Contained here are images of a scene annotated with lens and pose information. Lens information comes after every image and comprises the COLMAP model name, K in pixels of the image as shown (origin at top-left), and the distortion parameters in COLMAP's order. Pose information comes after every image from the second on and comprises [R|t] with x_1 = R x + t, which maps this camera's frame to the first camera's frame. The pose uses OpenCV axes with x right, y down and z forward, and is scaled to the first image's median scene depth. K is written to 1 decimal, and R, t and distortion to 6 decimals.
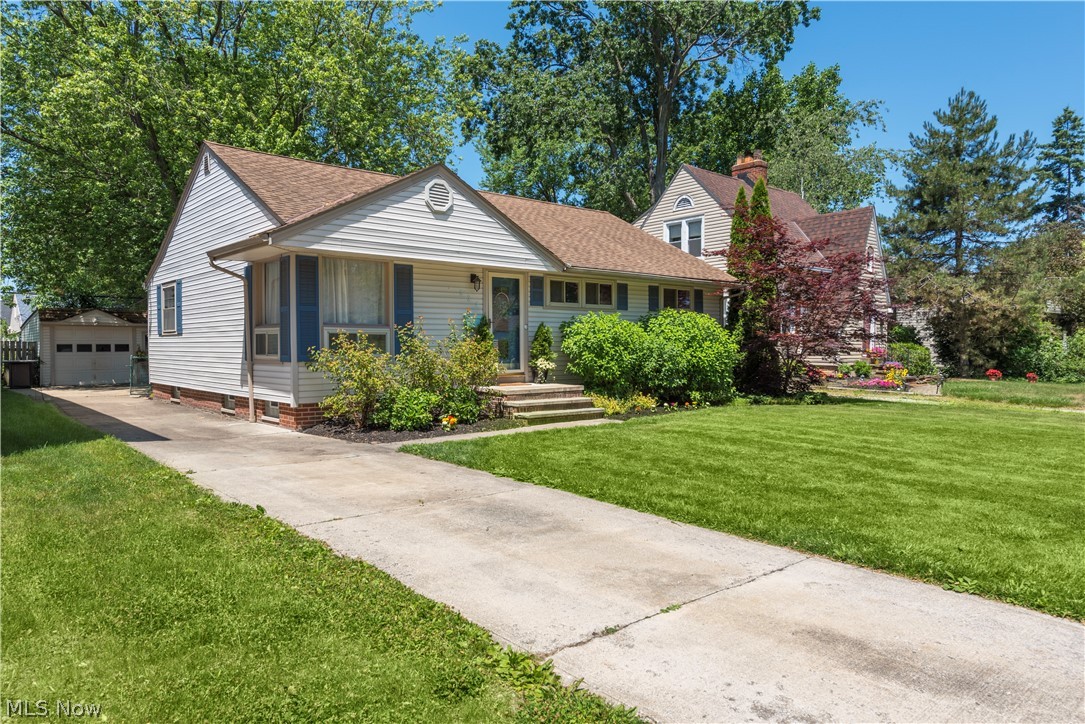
lens RADIAL K [[717.5, 0, 543.0], [0, 717.5, 360.4], [0, 0, 1]] dist [-0.008990, -0.002925]
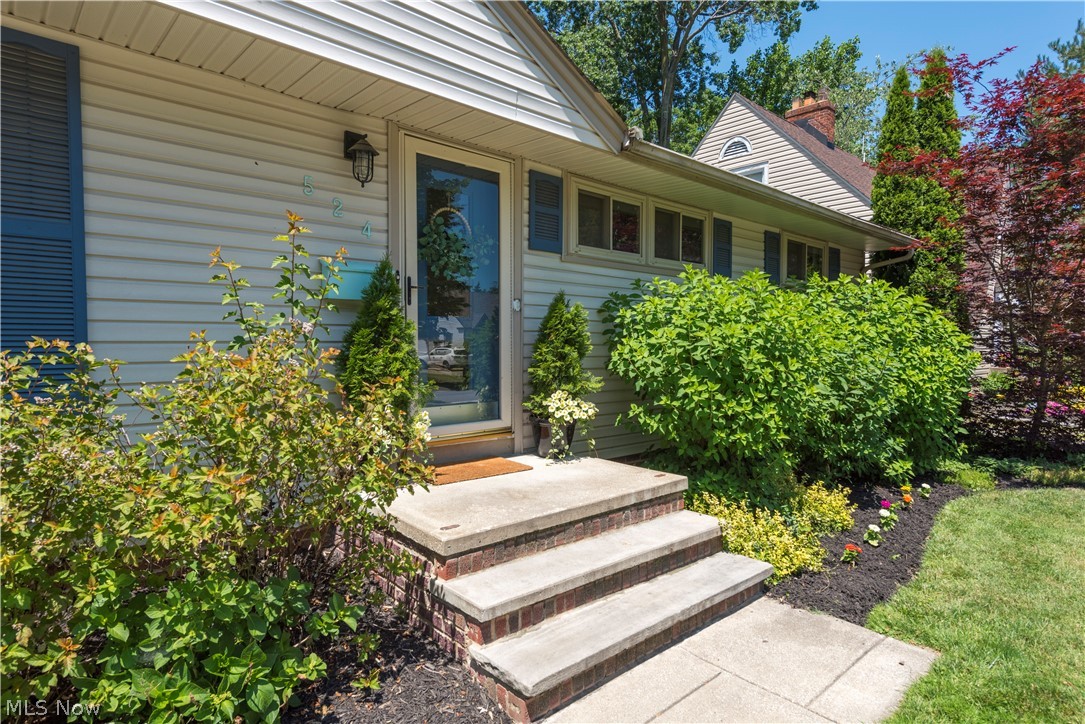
lens RADIAL K [[610.0, 0, 540.3], [0, 610.0, 360.5], [0, 0, 1]] dist [0.003675, -0.000211]
pose [[0.999706, 0.005746, 0.023574, -0.019047], [-0.005940, 0.999949, 0.008182, -0.020745], [-0.023526, -0.008320, 0.999689, 0.684560]]
